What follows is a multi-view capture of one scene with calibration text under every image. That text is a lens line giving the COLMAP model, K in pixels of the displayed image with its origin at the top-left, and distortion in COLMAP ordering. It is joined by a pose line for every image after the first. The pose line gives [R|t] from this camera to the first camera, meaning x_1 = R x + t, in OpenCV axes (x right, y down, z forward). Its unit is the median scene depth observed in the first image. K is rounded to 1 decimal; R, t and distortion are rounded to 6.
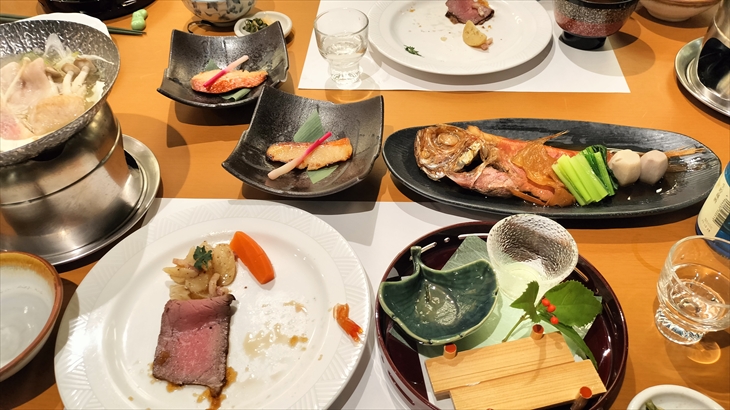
lens RADIAL K [[549.8, 0, 365.0], [0, 549.8, 205.0], [0, 0, 1]] dist [0.089878, -0.134915]
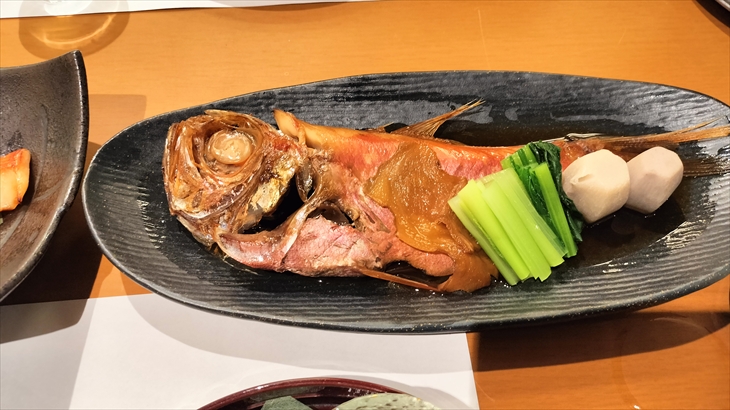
lens RADIAL K [[549.8, 0, 365.0], [0, 549.8, 205.0], [0, 0, 1]] dist [0.089878, -0.134915]
pose [[0.989860, -0.106199, 0.094332, 0.218429], [0.080111, 0.965788, 0.246650, -0.182177], [-0.117299, -0.236592, 0.964502, 0.547668]]
